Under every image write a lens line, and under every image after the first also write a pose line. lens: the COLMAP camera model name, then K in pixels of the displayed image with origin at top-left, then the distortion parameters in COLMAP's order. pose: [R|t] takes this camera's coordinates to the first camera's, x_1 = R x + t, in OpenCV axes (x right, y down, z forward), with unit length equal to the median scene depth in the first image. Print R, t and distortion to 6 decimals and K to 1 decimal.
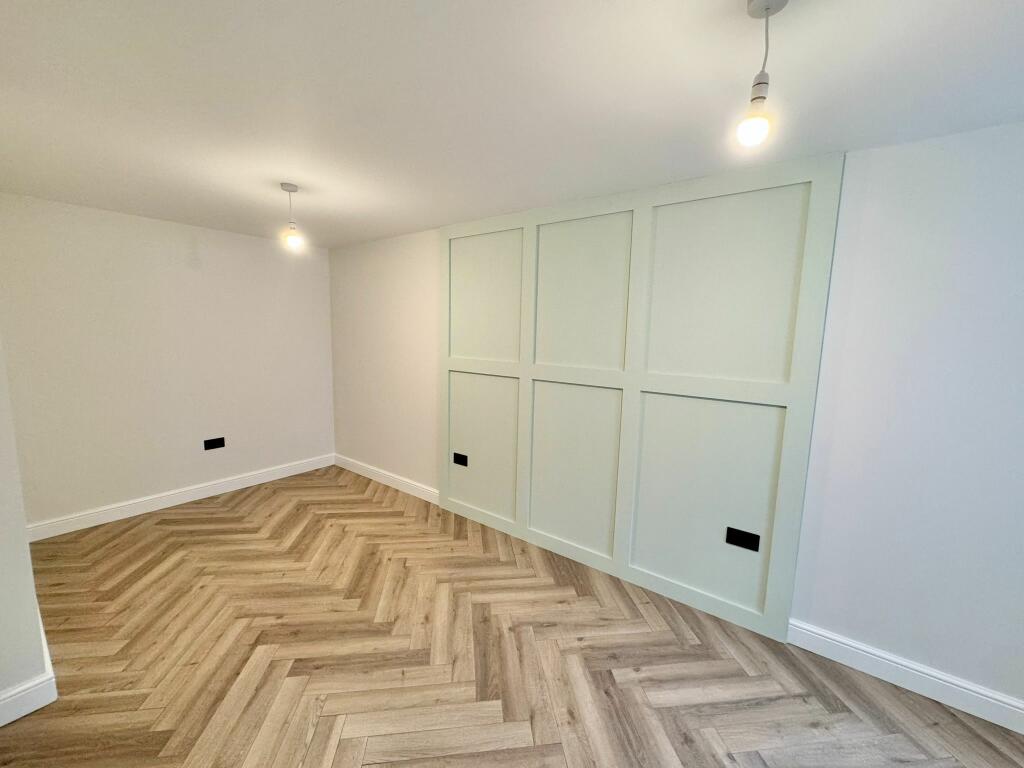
lens RADIAL K [[412.3, 0, 510.4], [0, 412.3, 387.8], [0, 0, 1]] dist [-0.000162, -0.000462]
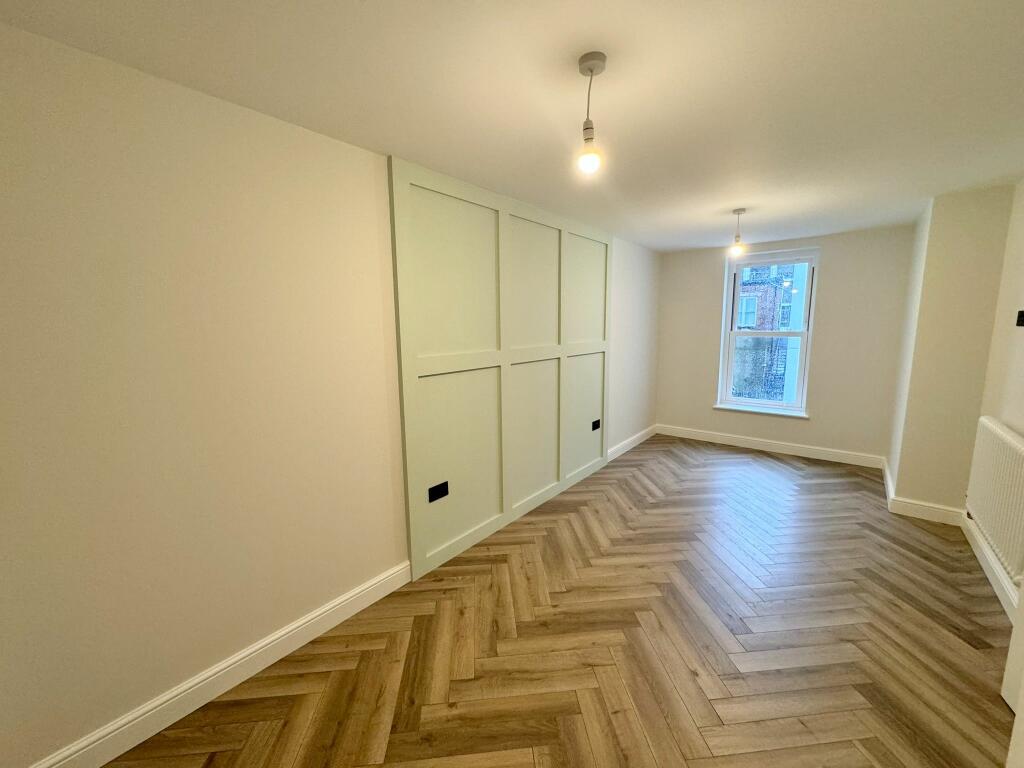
lens RADIAL K [[412.3, 0, 510.3], [0, 412.3, 382.9], [0, 0, 1]] dist [-0.000162, -0.000462]
pose [[0.027397, -0.167252, 0.985533, -1.167345], [0.149130, 0.975554, 0.161413, -0.174660], [-0.988438, 0.142550, 0.051670, 1.130324]]
